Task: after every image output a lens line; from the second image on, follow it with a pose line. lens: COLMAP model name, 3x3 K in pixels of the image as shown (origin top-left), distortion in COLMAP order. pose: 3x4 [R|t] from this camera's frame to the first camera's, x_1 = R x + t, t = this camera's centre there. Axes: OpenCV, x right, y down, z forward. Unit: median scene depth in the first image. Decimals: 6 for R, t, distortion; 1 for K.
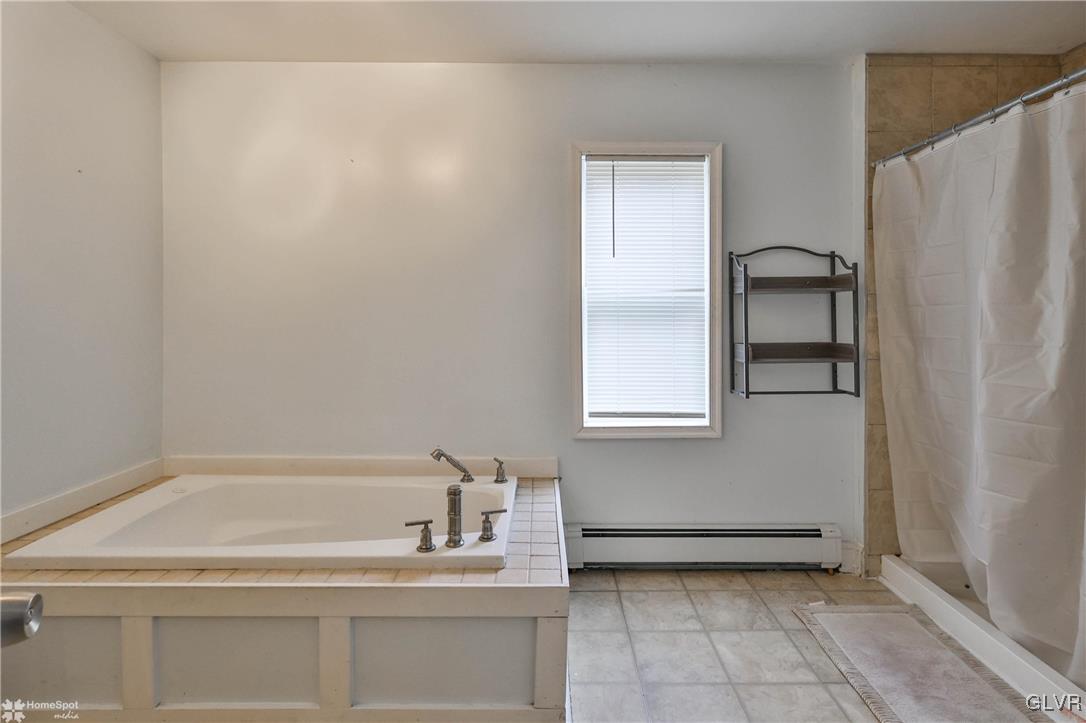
lens RADIAL K [[533.4, 0, 545.7], [0, 533.4, 324.5], [0, 0, 1]] dist [-0.001144, 0.000228]
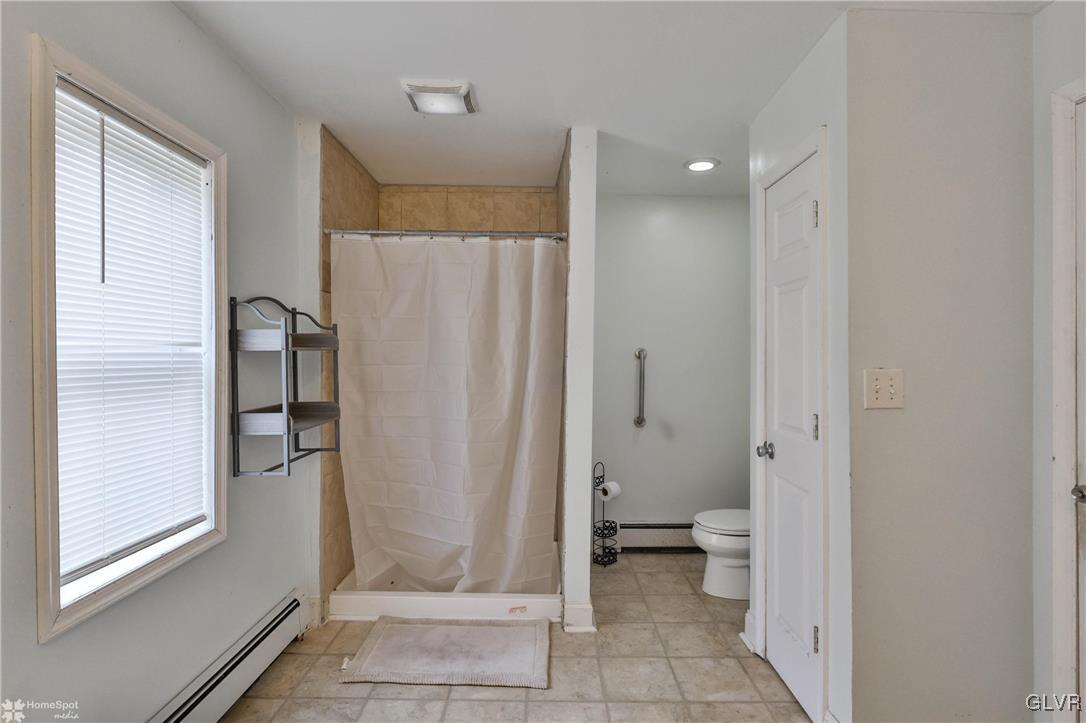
lens RADIAL K [[540.9, 0, 541.3], [0, 540.9, 363.9], [0, 0, 1]] dist [-0.000580, 0.000073]
pose [[0.020049, -0.012225, 0.999724, -0.454699], [0.017499, 0.999776, 0.011874, -0.041140], [-0.999646, 0.017257, 0.020258, 0.554528]]
